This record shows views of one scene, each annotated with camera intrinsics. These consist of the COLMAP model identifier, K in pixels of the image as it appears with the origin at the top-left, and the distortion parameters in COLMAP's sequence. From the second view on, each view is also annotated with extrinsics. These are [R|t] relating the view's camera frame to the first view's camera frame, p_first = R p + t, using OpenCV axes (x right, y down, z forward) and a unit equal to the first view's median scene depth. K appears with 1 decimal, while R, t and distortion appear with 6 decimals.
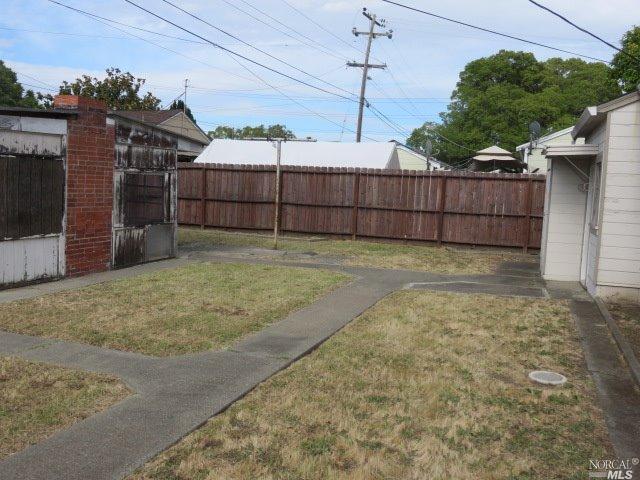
lens RADIAL K [[634.9, 0, 320.0], [0, 634.9, 240.0], [0, 0, 1]] dist [-0.014958, 0.005141]
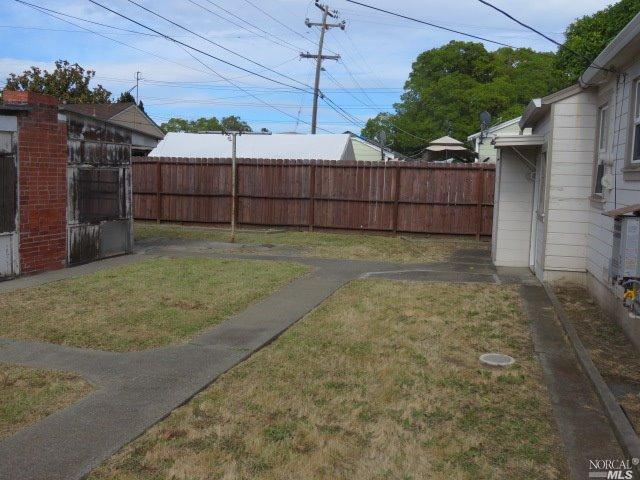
lens RADIAL K [[634.9, 0, 320.0], [0, 634.9, 240.0], [0, 0, 1]] dist [-0.014958, 0.005141]
pose [[0.997531, -0.022859, 0.066410, 0.000506], [0.021910, 0.999648, 0.014980, -0.001687], [-0.066729, -0.013488, 0.997680, -0.014093]]
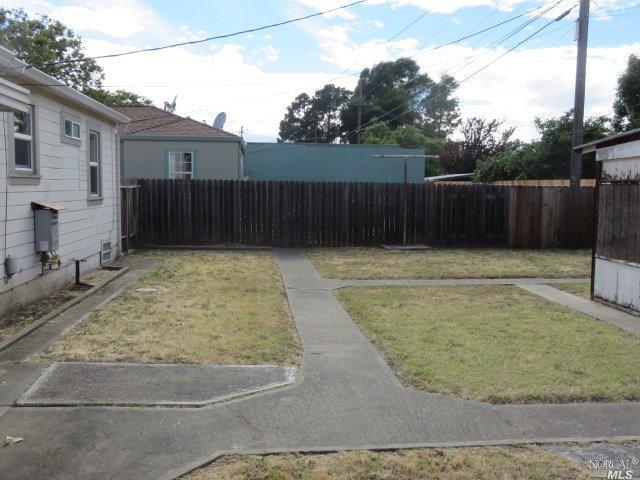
lens RADIAL K [[634.9, 0, 320.0], [0, 634.9, 240.0], [0, 0, 1]] dist [-0.014958, 0.005141]
pose [[-0.910119, -0.016215, -0.414029, 0.338929], [-0.084032, 0.985692, 0.146116, -0.123713], [0.405736, 0.167775, -0.898460, 1.448527]]
